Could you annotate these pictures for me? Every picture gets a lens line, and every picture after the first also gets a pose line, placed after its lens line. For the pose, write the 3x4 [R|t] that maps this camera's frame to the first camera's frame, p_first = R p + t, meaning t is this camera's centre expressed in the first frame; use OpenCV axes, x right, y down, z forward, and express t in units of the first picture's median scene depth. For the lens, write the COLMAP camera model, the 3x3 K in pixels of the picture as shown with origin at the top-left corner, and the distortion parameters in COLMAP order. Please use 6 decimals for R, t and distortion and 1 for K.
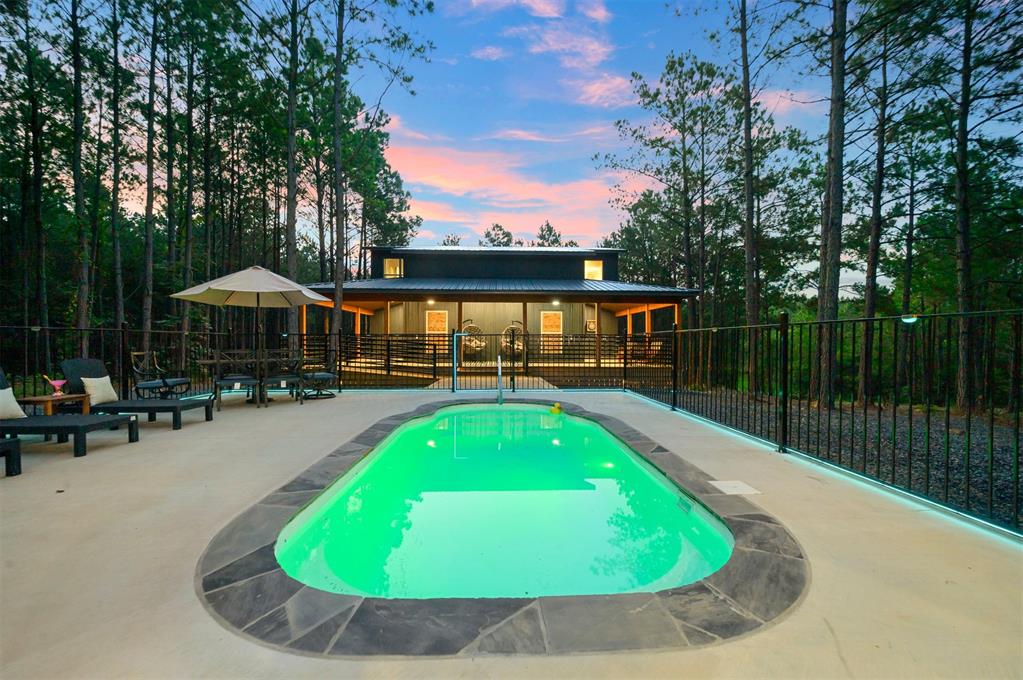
lens RADIAL K [[402.5, 0, 511.5], [0, 402.5, 341.6], [0, 0, 1]] dist [-0.001785, 0.000812]
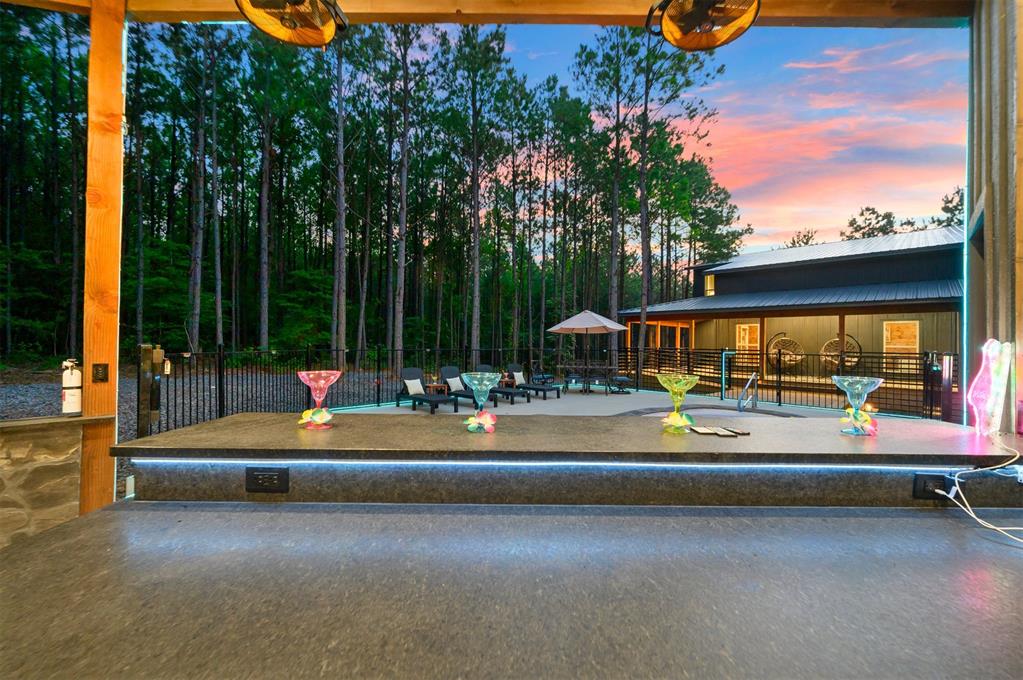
lens RADIAL K [[402.5, 0, 511.5], [0, 402.5, 341.6], [0, 0, 1]] dist [-0.001785, 0.000812]
pose [[0.675606, 0.001078, -0.737262, 0.192058], [-0.009707, 0.999925, -0.007433, -0.021008], [0.737199, 0.012178, 0.675566, -0.174107]]
